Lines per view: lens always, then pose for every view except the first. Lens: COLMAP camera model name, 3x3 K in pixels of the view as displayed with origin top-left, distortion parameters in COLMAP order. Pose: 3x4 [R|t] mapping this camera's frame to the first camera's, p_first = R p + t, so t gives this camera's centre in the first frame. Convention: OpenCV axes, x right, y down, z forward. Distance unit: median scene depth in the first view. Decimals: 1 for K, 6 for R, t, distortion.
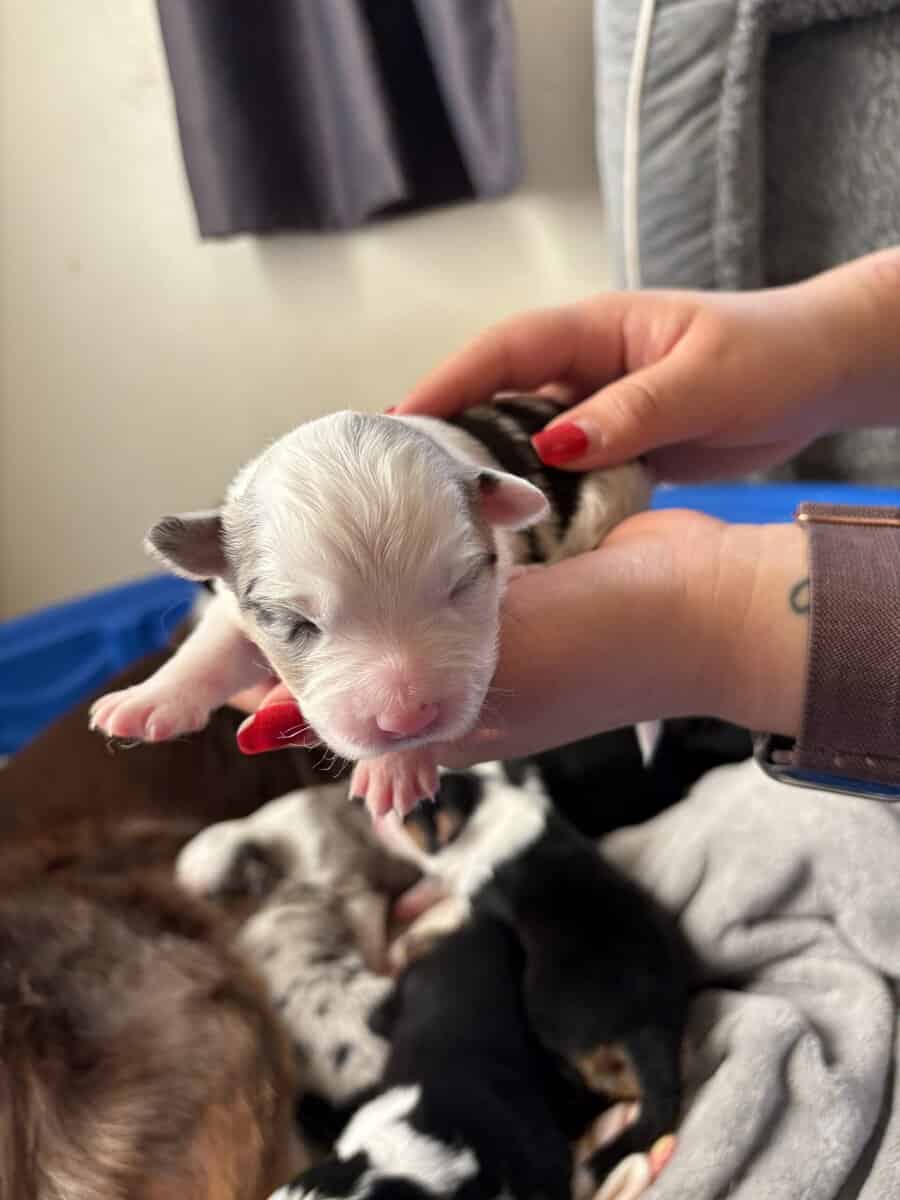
lens RADIAL K [[990.9, 0, 441.5], [0, 990.9, 603.4], [0, 0, 1]] dist [0.044037, -0.059616]
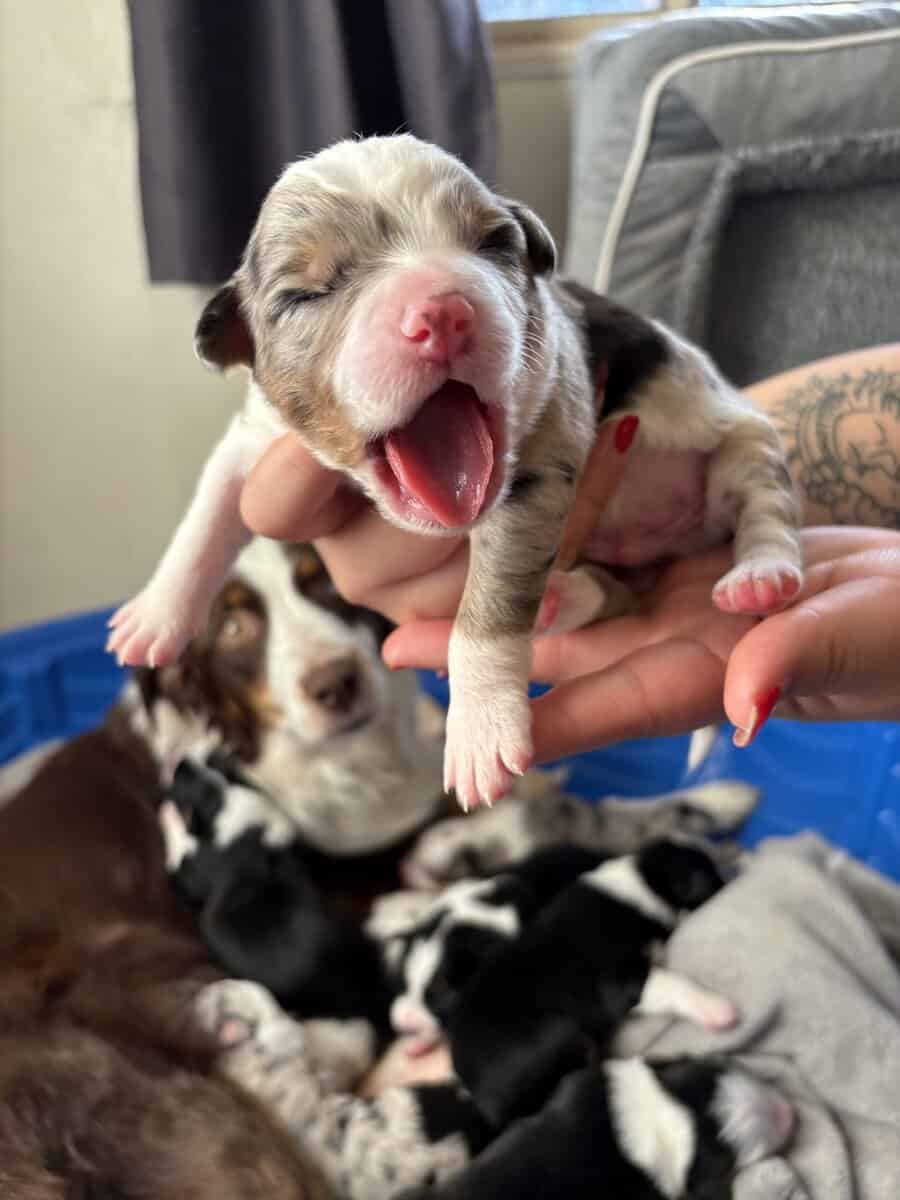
lens RADIAL K [[990.9, 0, 453.2], [0, 990.9, 605.4], [0, 0, 1]] dist [0.044037, -0.059616]
pose [[0.974321, 0.081237, 0.209999, -0.164464], [-0.086679, 0.996094, 0.016827, -0.115762], [-0.207812, -0.034597, 0.977557, -0.022868]]
